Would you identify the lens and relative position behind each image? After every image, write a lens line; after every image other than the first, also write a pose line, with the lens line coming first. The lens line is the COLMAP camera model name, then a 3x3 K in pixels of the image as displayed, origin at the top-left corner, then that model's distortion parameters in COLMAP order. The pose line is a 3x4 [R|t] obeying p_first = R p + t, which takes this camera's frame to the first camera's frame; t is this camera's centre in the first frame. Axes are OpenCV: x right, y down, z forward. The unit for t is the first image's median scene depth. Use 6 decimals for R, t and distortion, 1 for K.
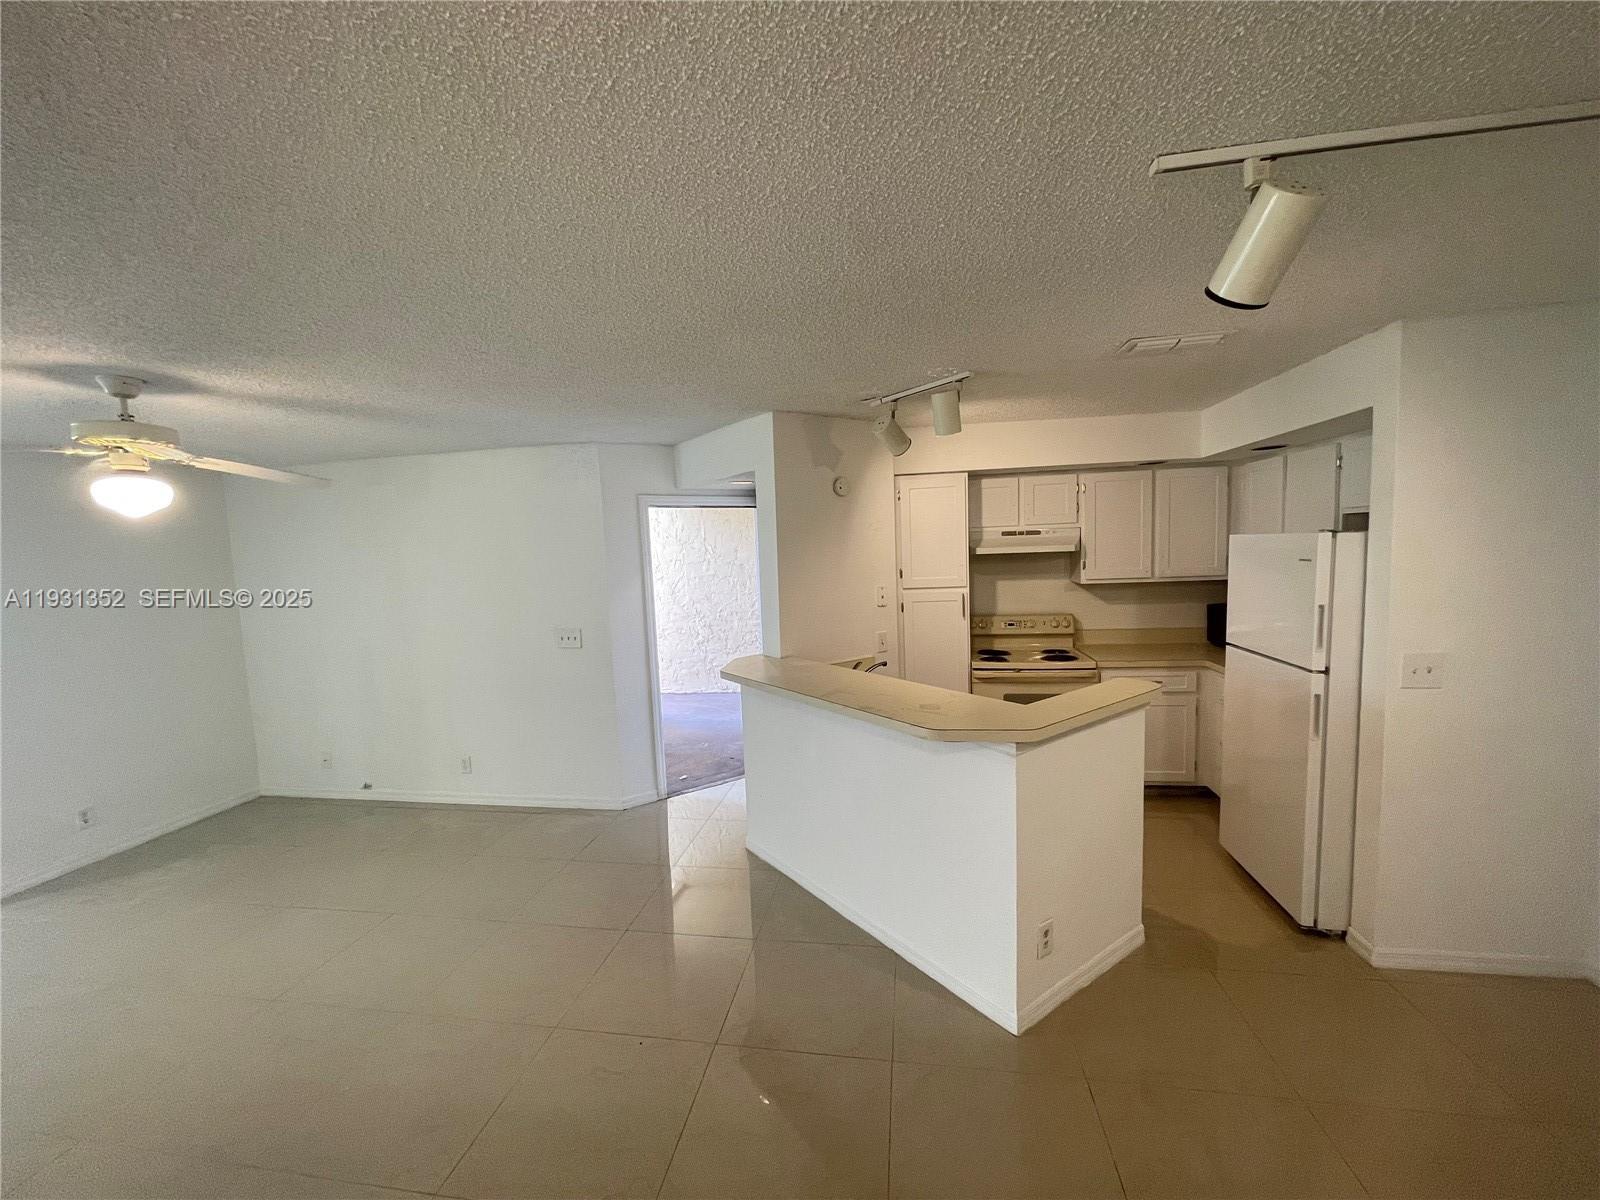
lens RADIAL K [[645.0, 0, 807.1], [0, 645.0, 607.0], [0, 0, 1]] dist [0.020000, -0.000019]
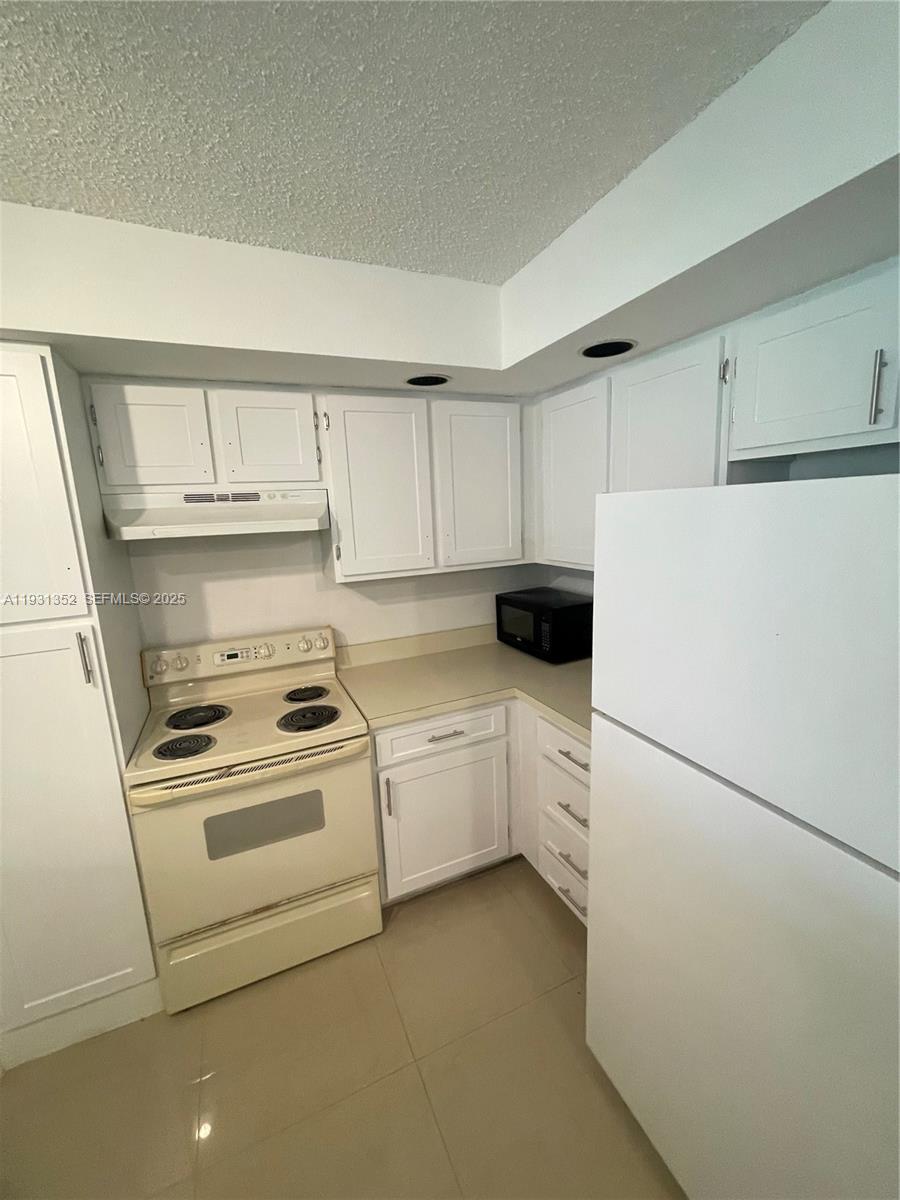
lens RADIAL K [[483.8, 0, 450.0], [0, 483.8, 600.0], [0, 0, 1]] dist [0.020000, -0.000019]
pose [[0.828593, -0.101152, 0.550638, 0.260529], [0.065501, 0.994303, 0.084088, -0.051844], [-0.556007, -0.033607, 0.830498, 0.564566]]
